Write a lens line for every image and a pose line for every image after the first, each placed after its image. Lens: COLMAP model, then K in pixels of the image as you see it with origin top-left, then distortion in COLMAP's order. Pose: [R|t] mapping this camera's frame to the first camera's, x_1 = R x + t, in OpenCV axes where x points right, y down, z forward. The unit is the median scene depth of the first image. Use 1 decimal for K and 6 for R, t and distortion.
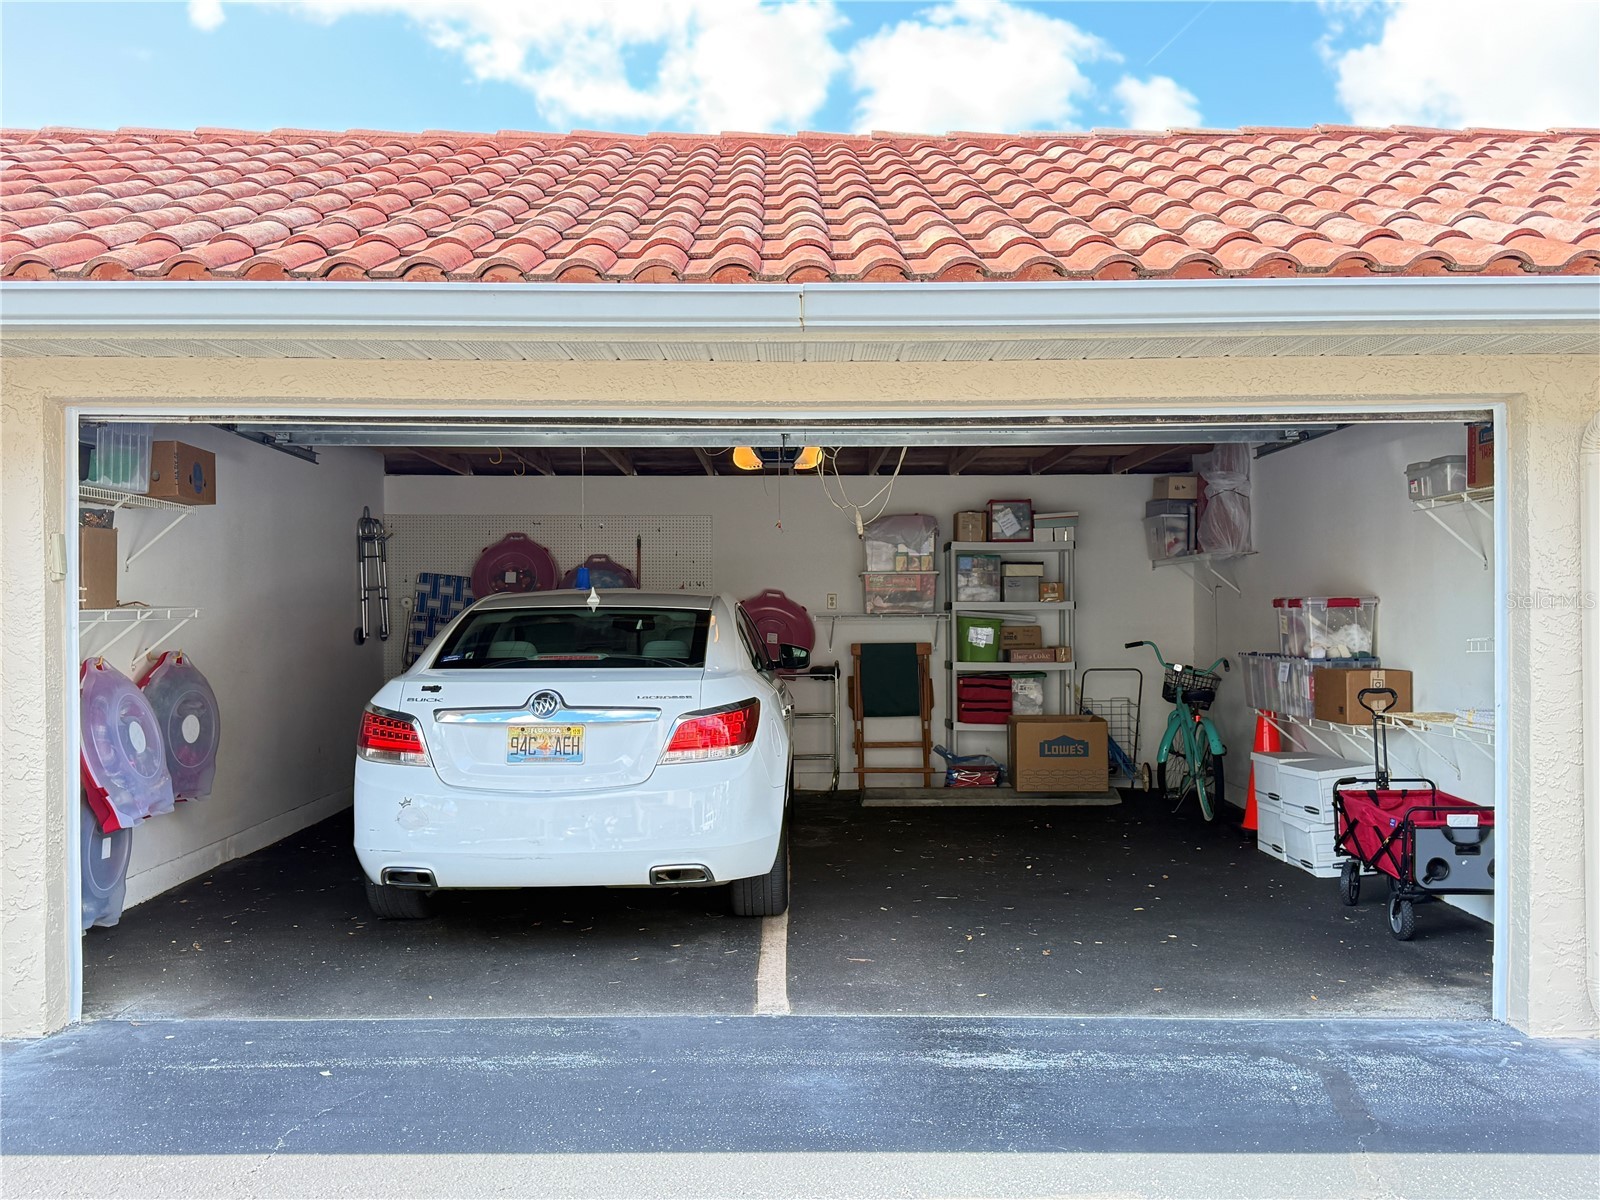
lens RADIAL K [[1501.3, 0, 802.9], [0, 1501.3, 605.5], [0, 0, 1]] dist [0.008322, 0.000000]
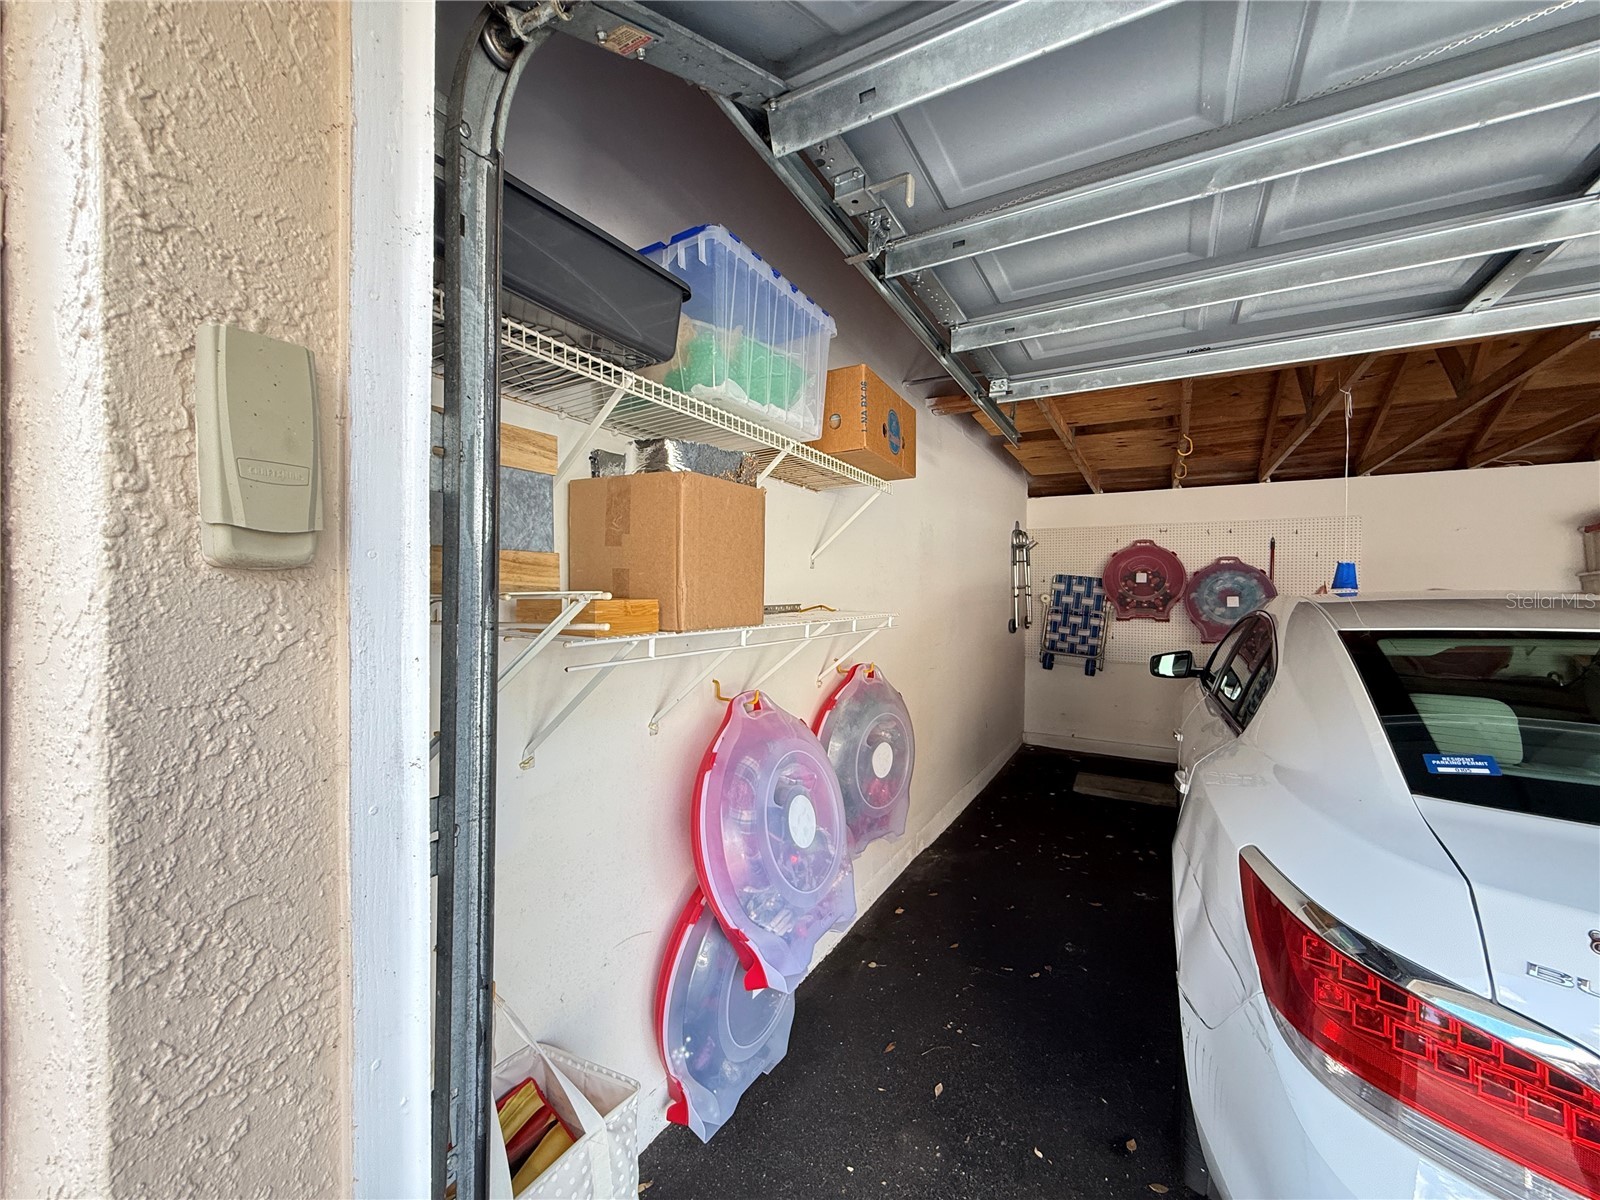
lens RADIAL K [[638.2, 0, 802.4], [0, 638.2, 603.8], [0, 0, 1]] dist [-0.001912, -0.000275]
pose [[0.869690, 0.014311, -0.493391, -0.307123], [-0.005989, 0.999812, 0.018443, -0.010493], [0.493562, -0.013084, 0.869612, 0.756654]]
